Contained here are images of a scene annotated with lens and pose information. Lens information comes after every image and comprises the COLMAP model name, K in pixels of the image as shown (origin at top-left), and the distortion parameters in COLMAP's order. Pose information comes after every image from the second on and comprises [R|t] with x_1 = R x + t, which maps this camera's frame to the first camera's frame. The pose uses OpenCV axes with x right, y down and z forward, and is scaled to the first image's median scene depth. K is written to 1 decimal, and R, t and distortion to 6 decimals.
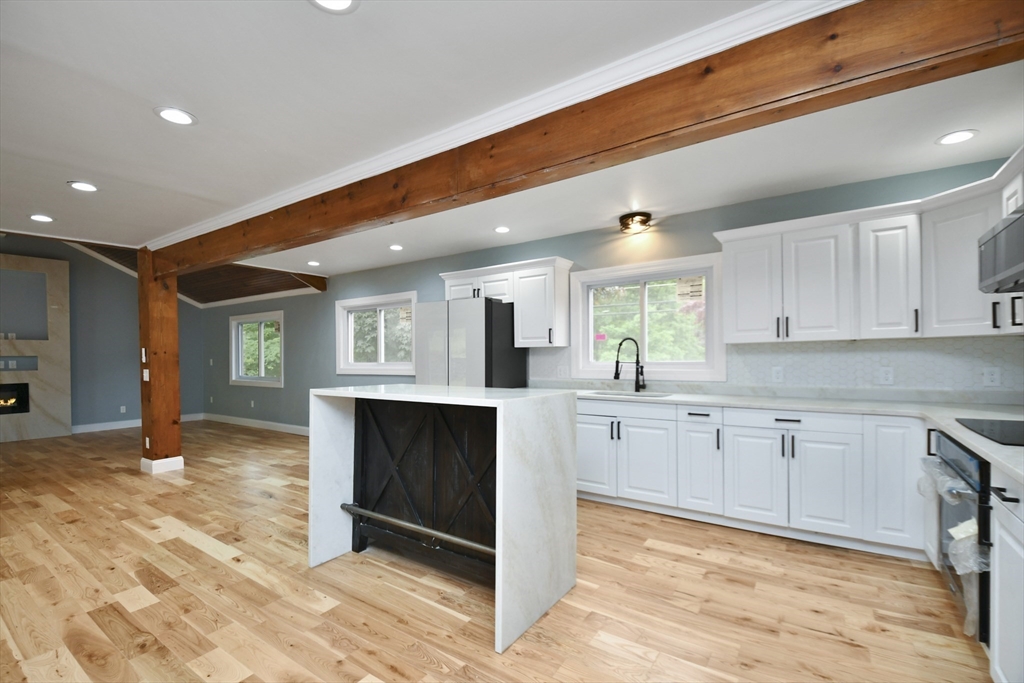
lens RADIAL K [[445.9, 0, 500.7], [0, 445.9, 353.7], [0, 0, 1]] dist [0.016971, -0.013848]
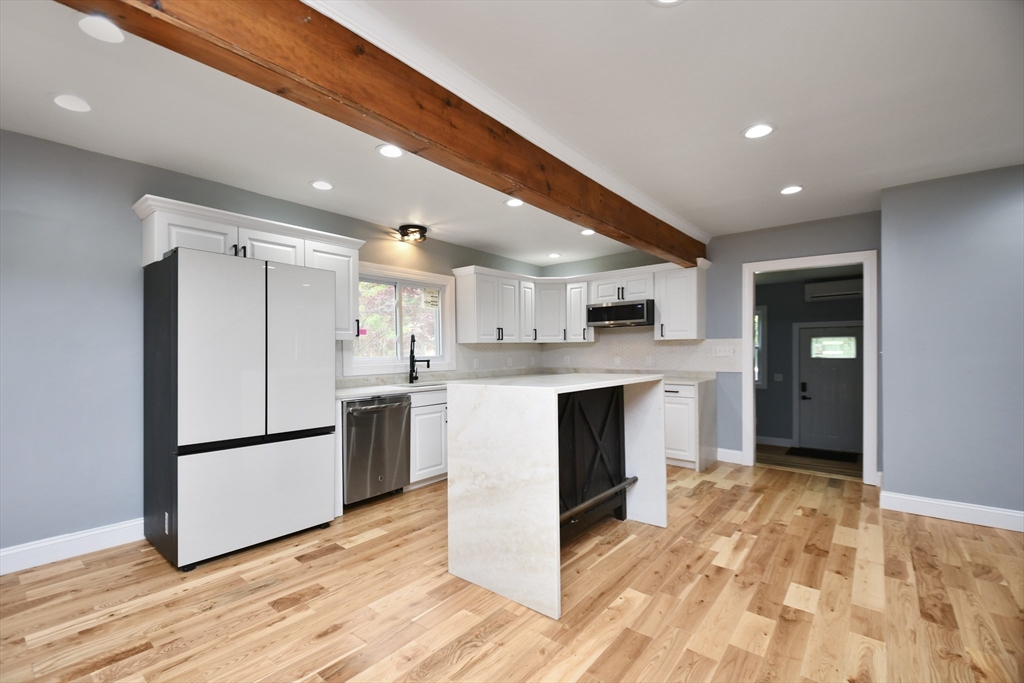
lens RADIAL K [[445.9, 0, 498.7], [0, 445.9, 347.2], [0, 0, 1]] dist [0.016971, -0.013848]
pose [[0.093048, 0.018128, 0.995497, -1.115454], [-0.000529, 0.999835, -0.018157, 0.021615], [-0.995661, 0.001163, 0.093043, 0.948912]]
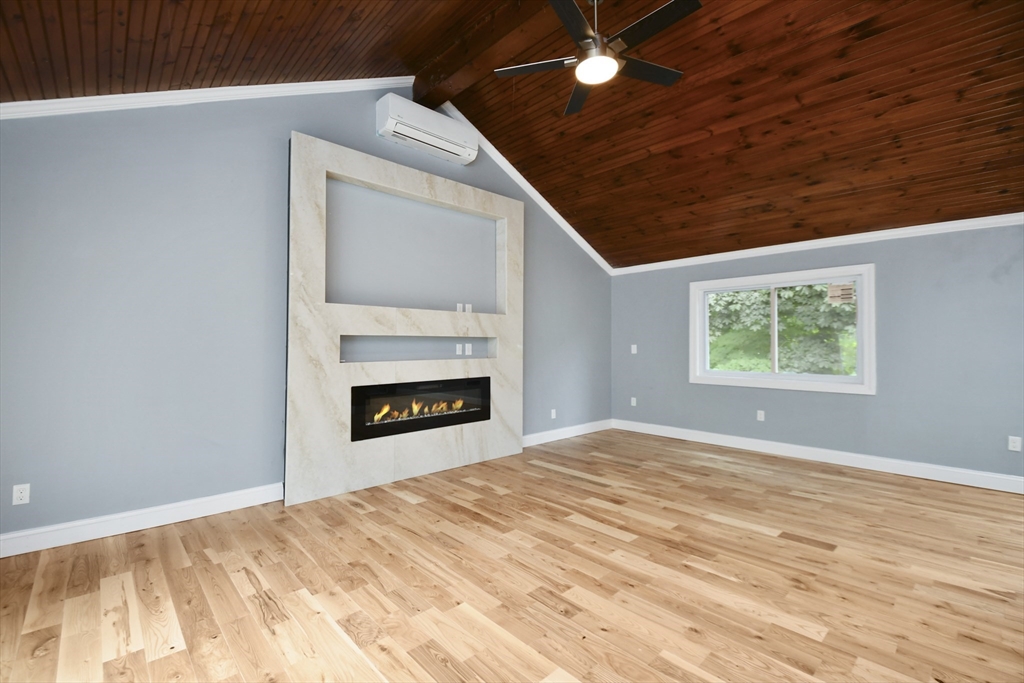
lens RADIAL K [[445.9, 0, 500.3], [0, 445.9, 335.2], [0, 0, 1]] dist [0.016971, -0.013848]
pose [[0.974559, 0.007887, -0.223991, -2.209000], [-0.011094, 0.999853, -0.013064, 0.027832], [0.223855, 0.015217, 0.974504, 0.844900]]
